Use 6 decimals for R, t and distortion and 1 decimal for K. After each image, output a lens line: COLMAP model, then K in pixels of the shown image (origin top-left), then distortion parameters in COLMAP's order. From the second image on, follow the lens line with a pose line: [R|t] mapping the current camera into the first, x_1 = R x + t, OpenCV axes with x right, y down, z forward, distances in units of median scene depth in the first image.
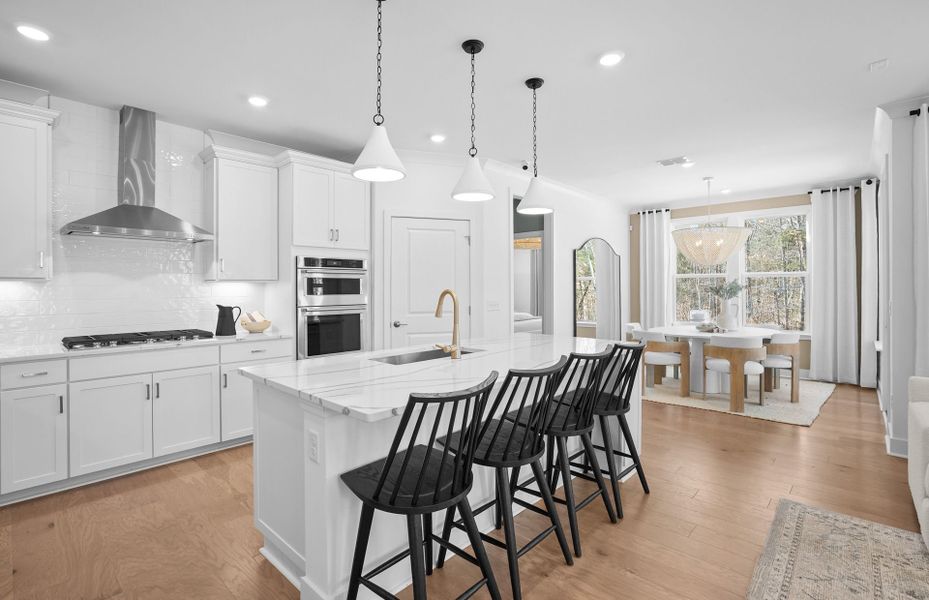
lens RADIAL K [[435.6, 0, 462.4], [0, 435.6, 287.3], [0, 0, 1]] dist [-0.051671, 0.016482]
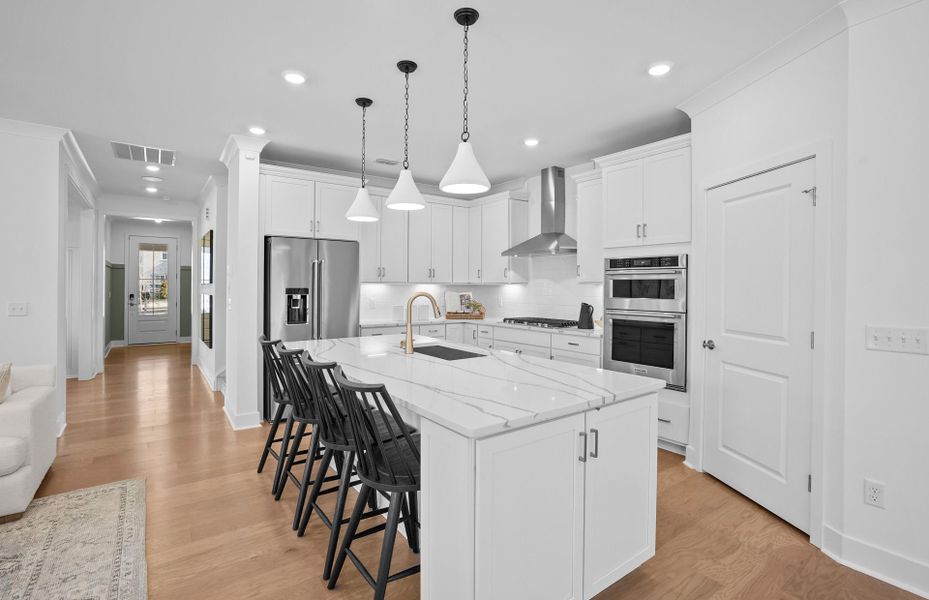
lens RADIAL K [[435.6, 0, 462.4], [0, 435.6, 287.3], [0, 0, 1]] dist [-0.051671, 0.016482]
pose [[-0.185396, 0.004536, -0.982653, 0.695603], [-0.006324, 0.999963, 0.005809, -0.008655], [0.982644, 0.007292, -0.185360, 0.882316]]
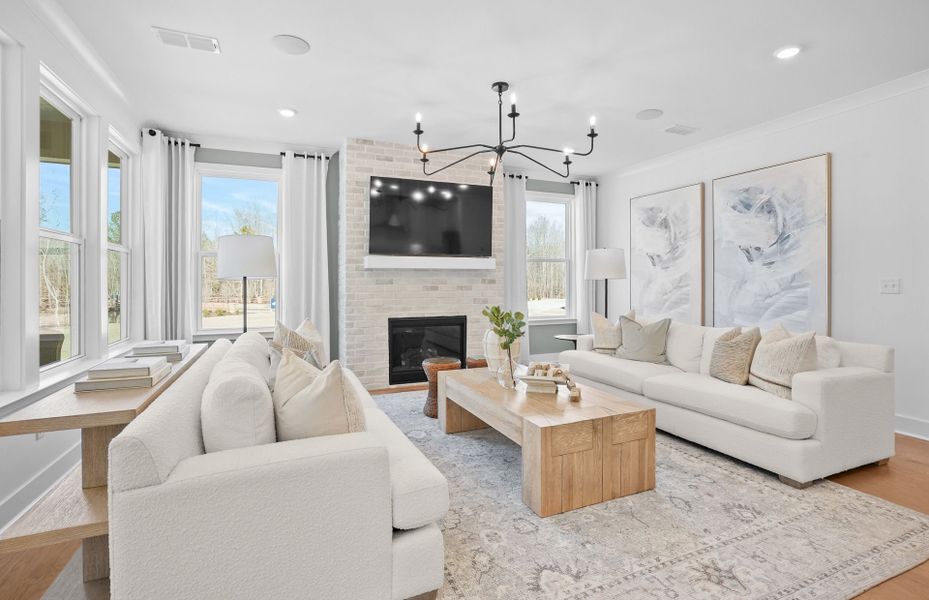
lens RADIAL K [[437.9, 0, 462.3], [0, 437.9, 280.2], [0, 0, 1]] dist [-0.051586, 0.021967]
pose [[-0.911992, 0.006781, 0.410153, 0.395067], [0.006730, 0.999976, -0.001568, 0.036901], [-0.410153, 0.001330, -0.912016, 0.892996]]
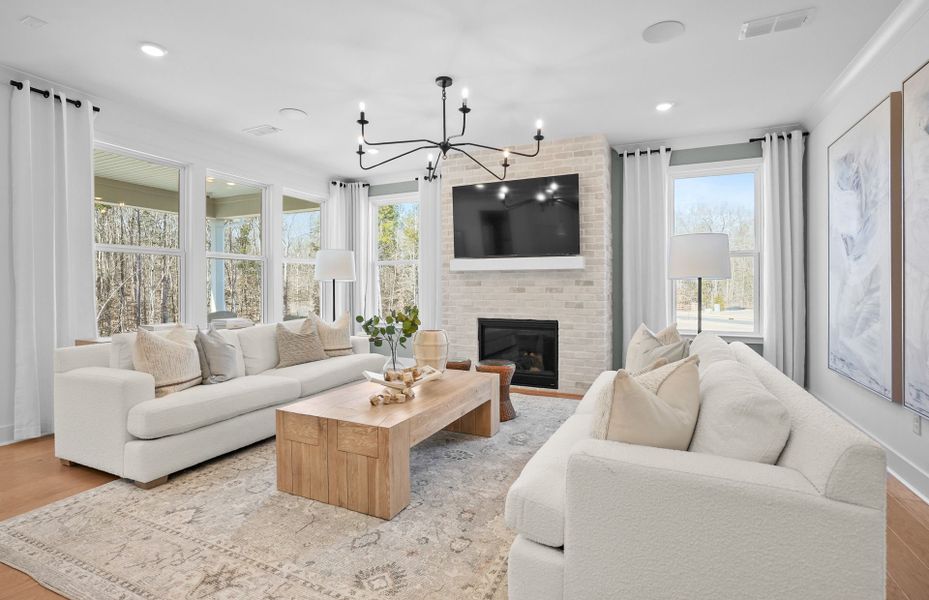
lens RADIAL K [[439.3, 0, 468.3], [0, 439.3, 289.2], [0, 0, 1]] dist [-0.053239, 0.024763]
pose [[-0.318807, -0.002410, 0.947817, -0.156993], [0.005145, 0.999978, 0.004273, 0.049496], [-0.947806, 0.006239, -0.318787, 0.273690]]
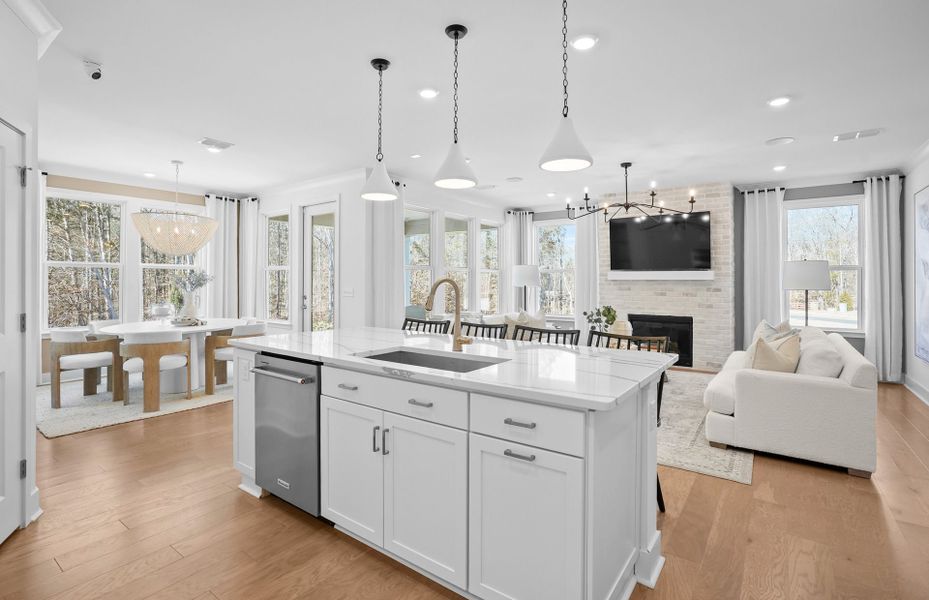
lens RADIAL K [[437.9, 0, 462.3], [0, 437.9, 280.2], [0, 0, 1]] dist [-0.051586, 0.021967]
pose [[-0.116266, 0.004494, 0.993208, -0.626541], [0.000263, 0.999990, -0.004494, 0.009784], [-0.993218, -0.000261, -0.116266, 0.722412]]
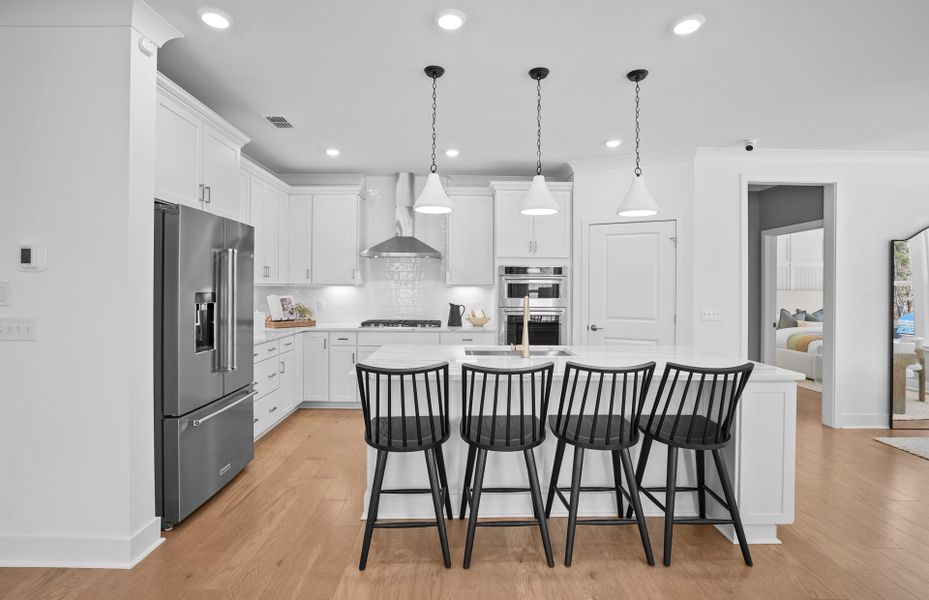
lens RADIAL K [[432.6, 0, 461.2], [0, 432.6, 291.5], [0, 0, 1]] dist [-0.049747, 0.022679]
pose [[0.689362, 0.012565, -0.724308, 0.446292], [-0.009446, 0.999920, 0.008355, -0.008875], [0.724356, 0.001082, 0.689426, 0.074163]]
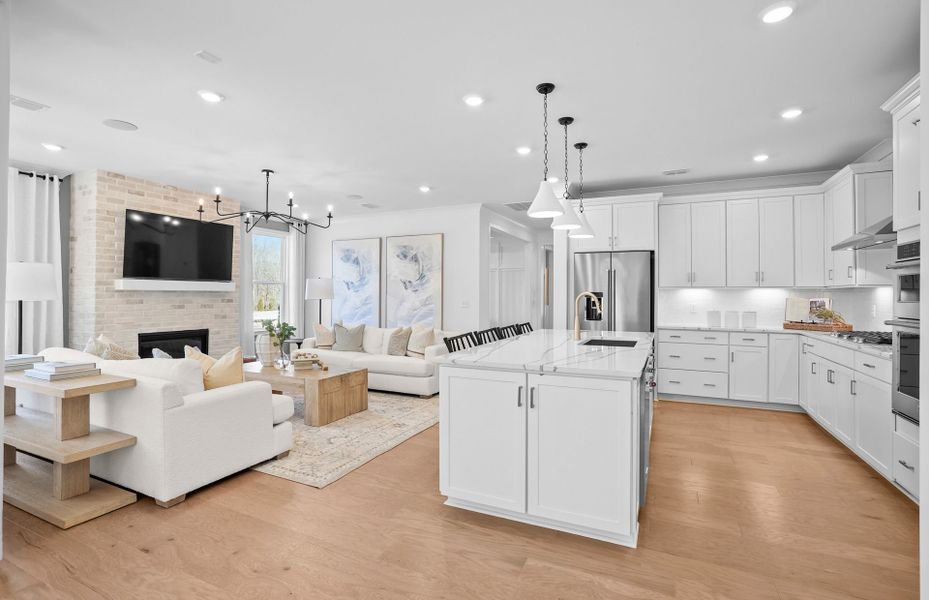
lens RADIAL K [[432.6, 0, 461.2], [0, 432.6, 291.5], [0, 0, 1]] dist [-0.049747, 0.022679]
pose [[-0.953481, -0.003186, -0.301436, 0.517720], [-0.002191, 0.999991, -0.003639, 0.006750], [0.301445, -0.002810, -0.953480, 1.480716]]
